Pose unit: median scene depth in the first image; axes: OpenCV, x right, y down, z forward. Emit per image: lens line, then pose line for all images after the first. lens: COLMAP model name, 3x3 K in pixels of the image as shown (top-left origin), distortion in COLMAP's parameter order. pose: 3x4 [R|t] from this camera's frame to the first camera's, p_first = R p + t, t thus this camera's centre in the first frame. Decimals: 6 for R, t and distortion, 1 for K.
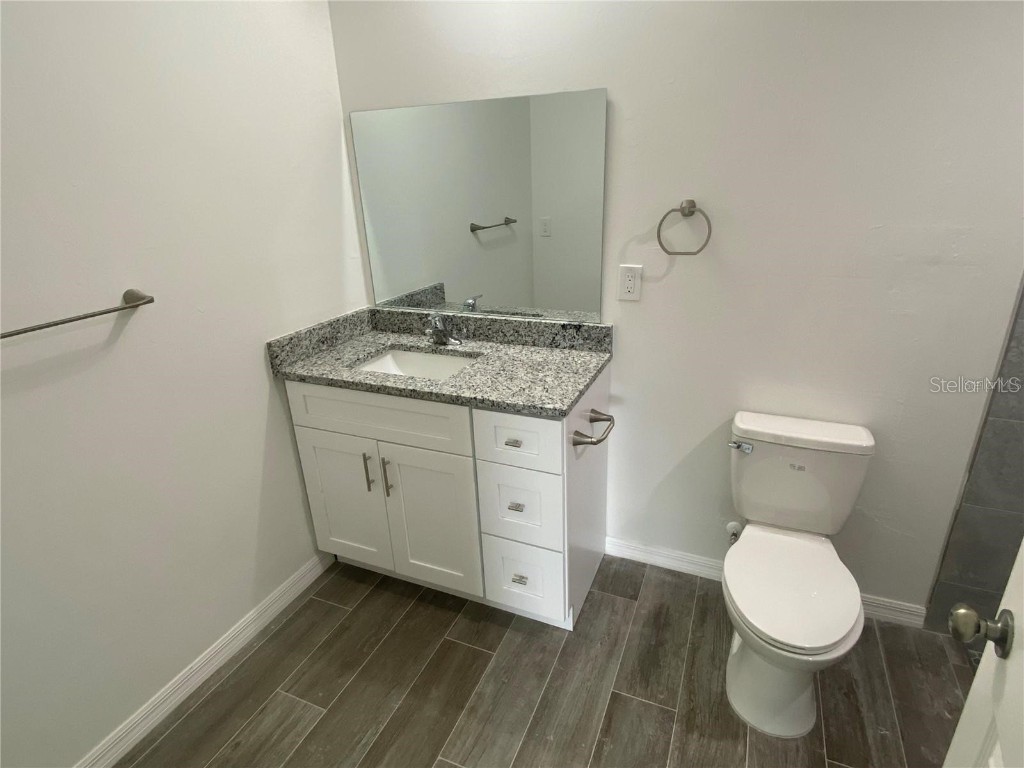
lens RADIAL K [[535.8, 0, 512.0], [0, 535.8, 384.0], [0, 0, 1]] dist [-0.000313, -0.000523]
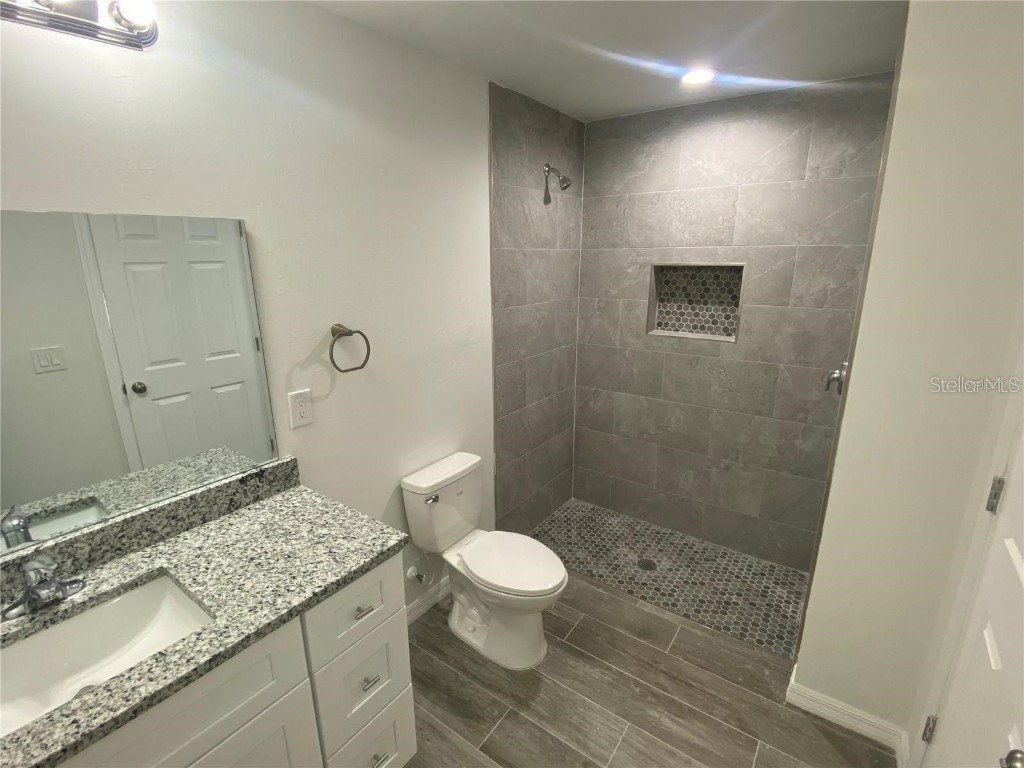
lens RADIAL K [[468.2, 0, 512.0], [0, 468.2, 384.0], [0, 0, 1]] dist [0.054242, -0.036659]
pose [[0.220092, -0.221879, 0.949910, -0.533648], [0.345877, 0.928270, 0.136686, -0.226241], [-0.912101, 0.298469, 0.281048, 0.410893]]
